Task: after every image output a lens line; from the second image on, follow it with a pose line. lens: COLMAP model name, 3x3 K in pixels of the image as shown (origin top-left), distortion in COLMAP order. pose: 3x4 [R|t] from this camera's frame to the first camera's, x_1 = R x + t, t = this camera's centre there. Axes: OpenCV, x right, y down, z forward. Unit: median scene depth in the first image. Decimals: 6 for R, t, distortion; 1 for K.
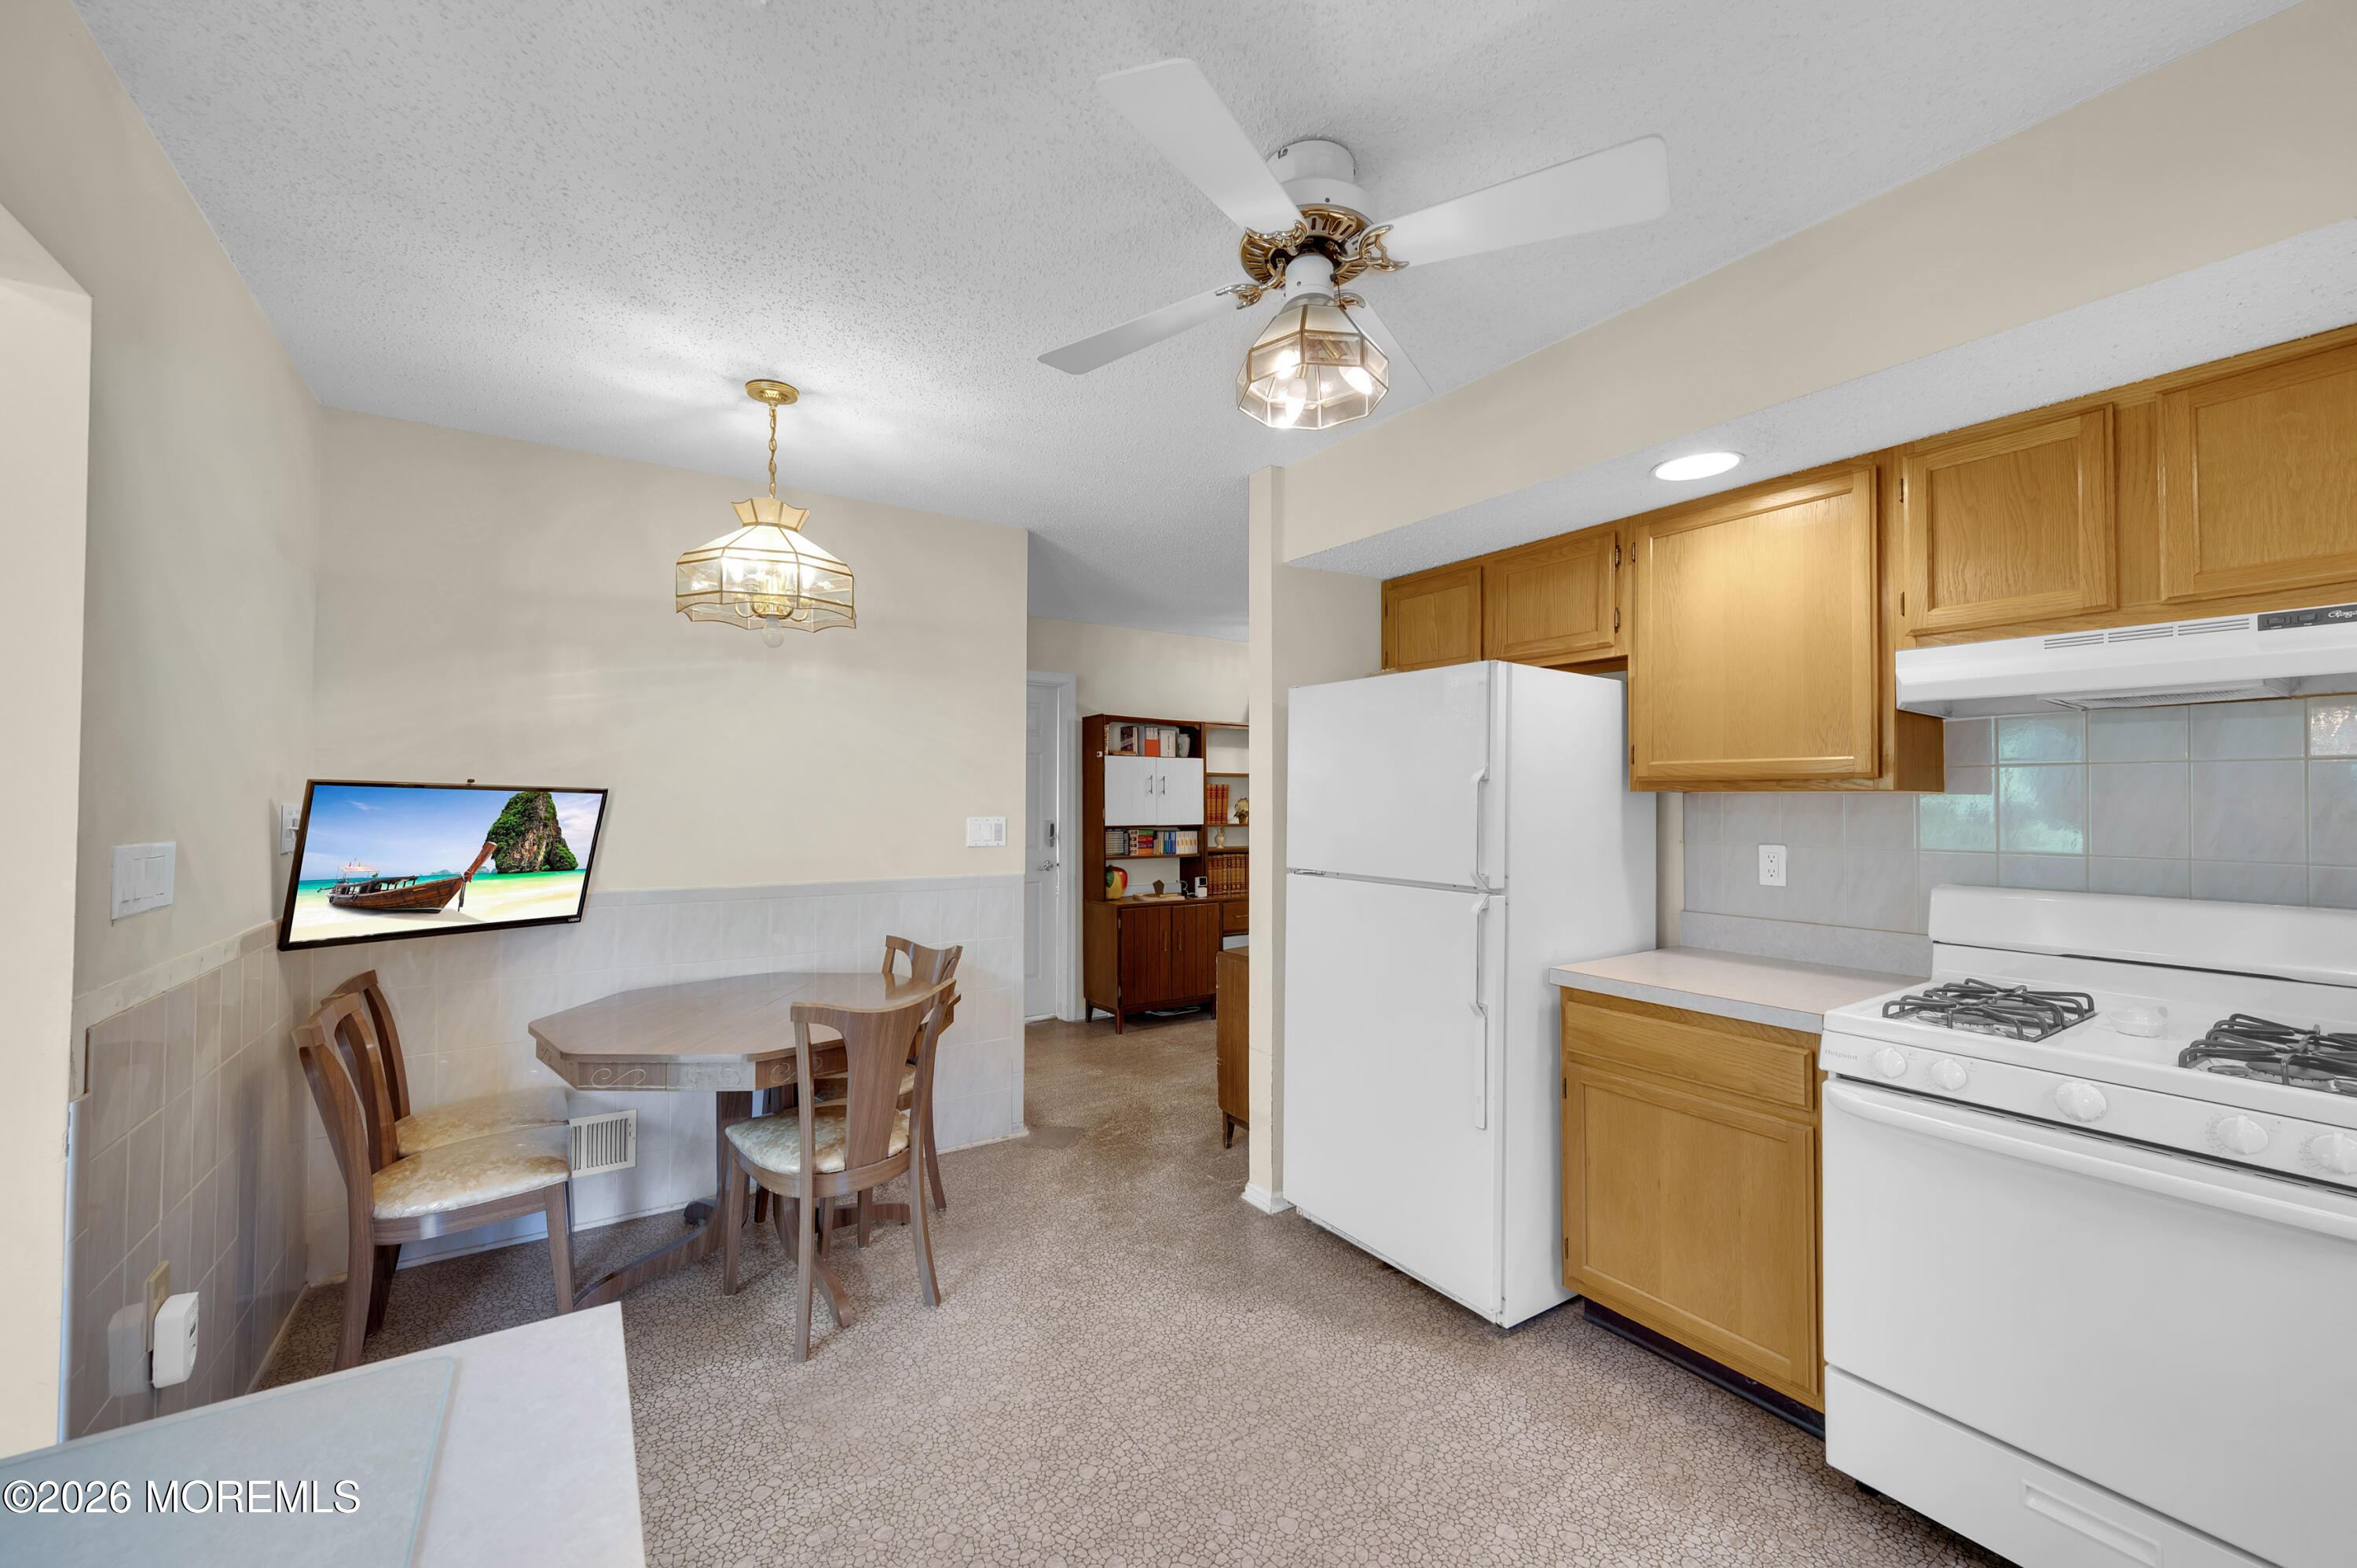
lens RADIAL K [[922.6, 0, 1150.4], [0, 922.6, 784.6], [0, 0, 1]] dist [0.002638, 0.000279]
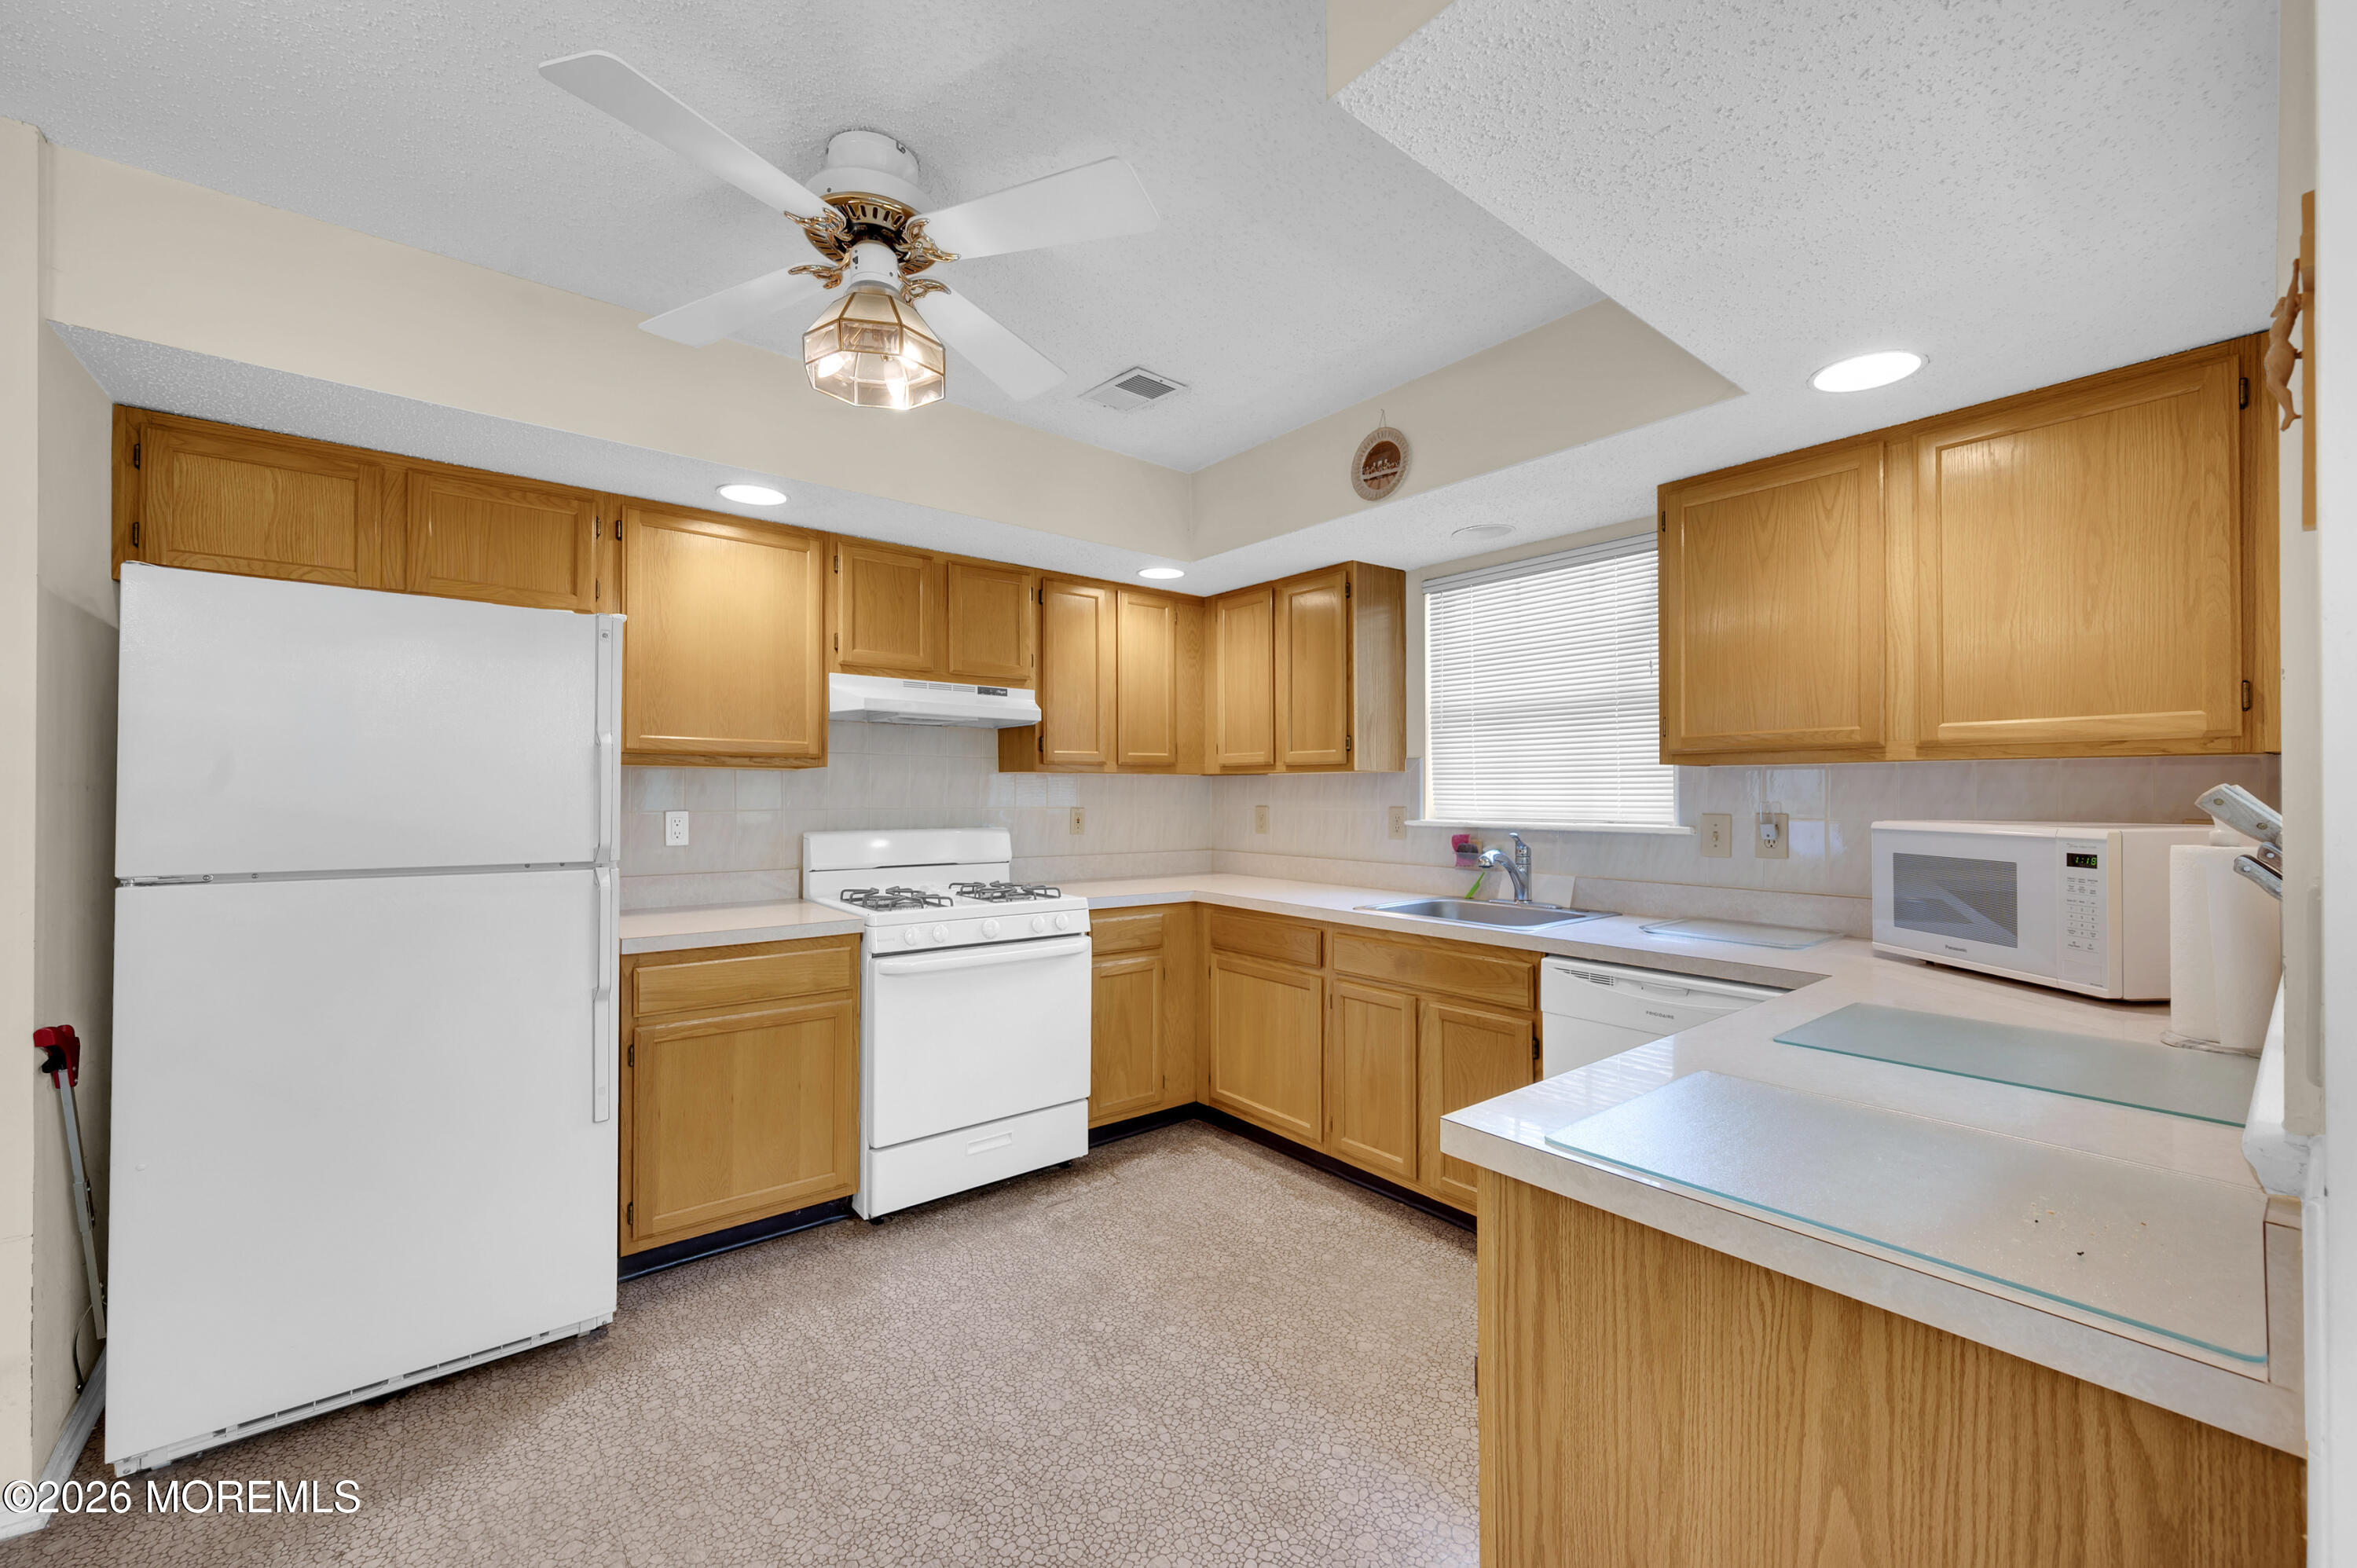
lens RADIAL K [[913.5, 0, 1217.2], [0, 913.5, 782.9], [0, 0, 1]] dist [-0.000657, 0.000021]
pose [[-0.125533, 0.006824, 0.992066, -0.625580], [-0.019465, 0.999767, -0.009340, 0.028825], [-0.991898, -0.020483, -0.125371, 0.505057]]
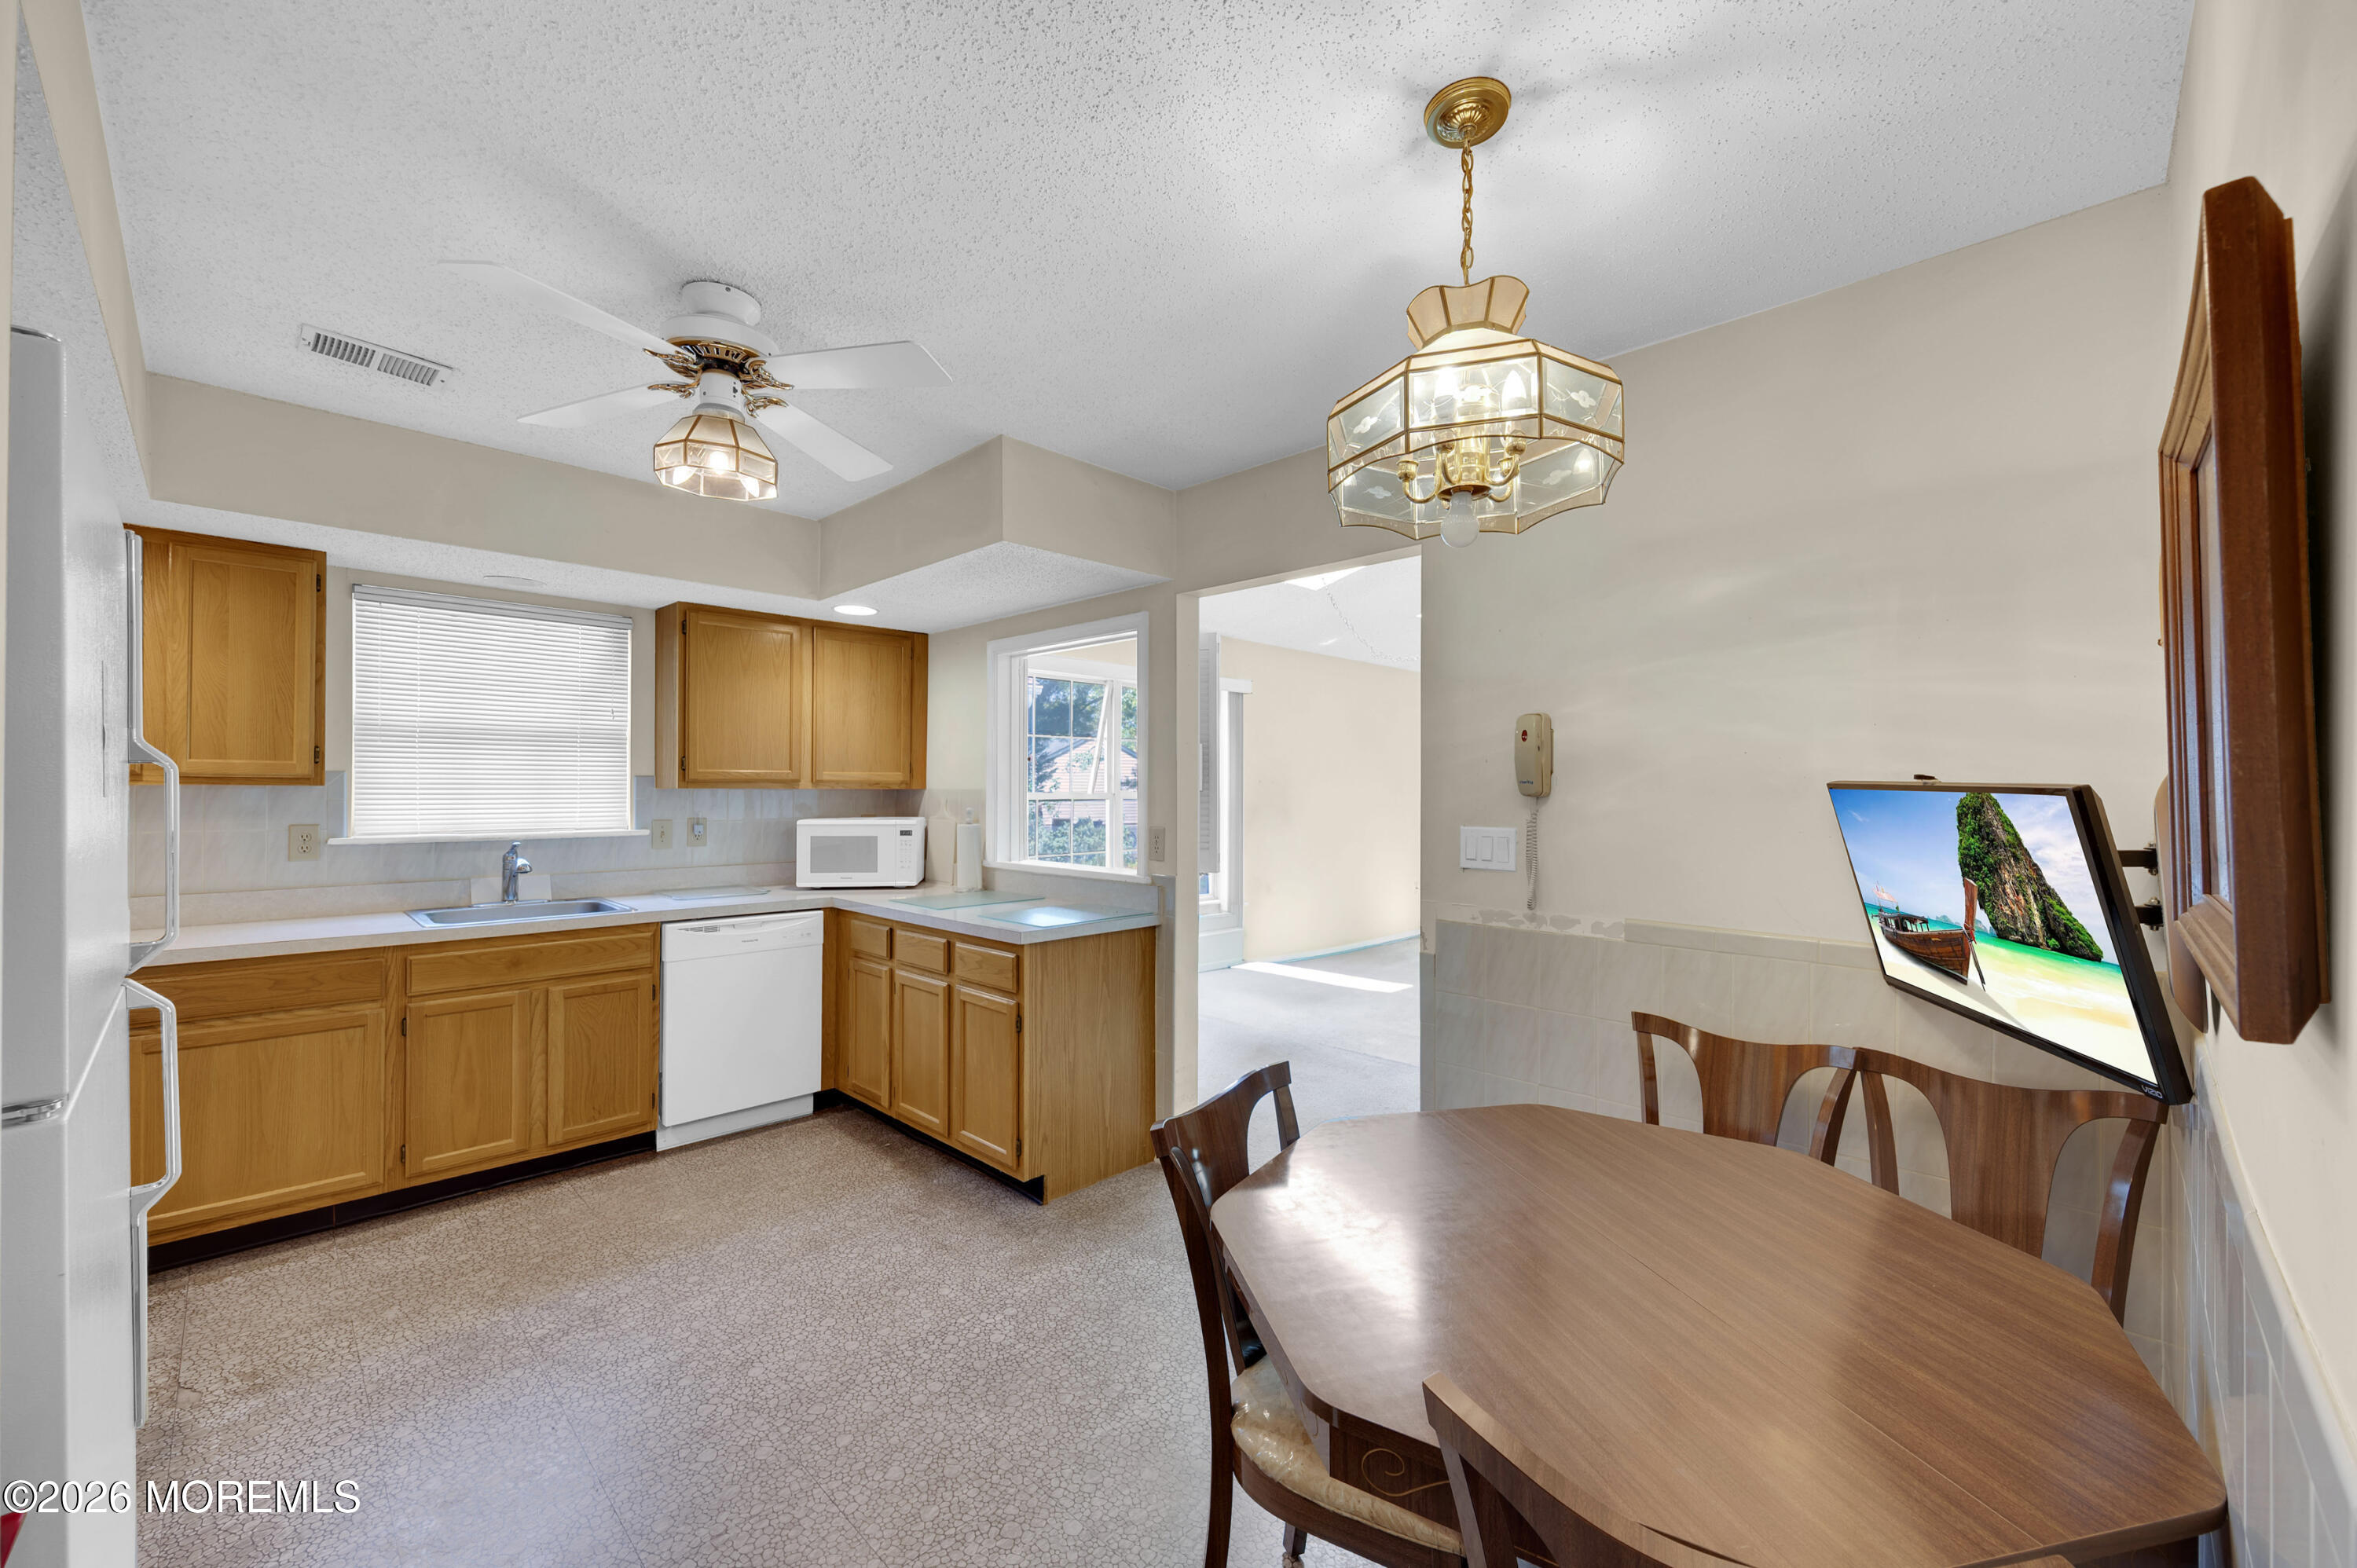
lens RADIAL K [[945.5, 0, 1125.6], [0, 945.5, 785.1], [0, 0, 1]] dist [0.000335, 0.000109]
pose [[-0.982410, -0.008166, -0.186558, -0.091073], [-0.003477, 0.999670, -0.025449, 0.021938], [0.186704, -0.024353, -0.982114, 1.623904]]
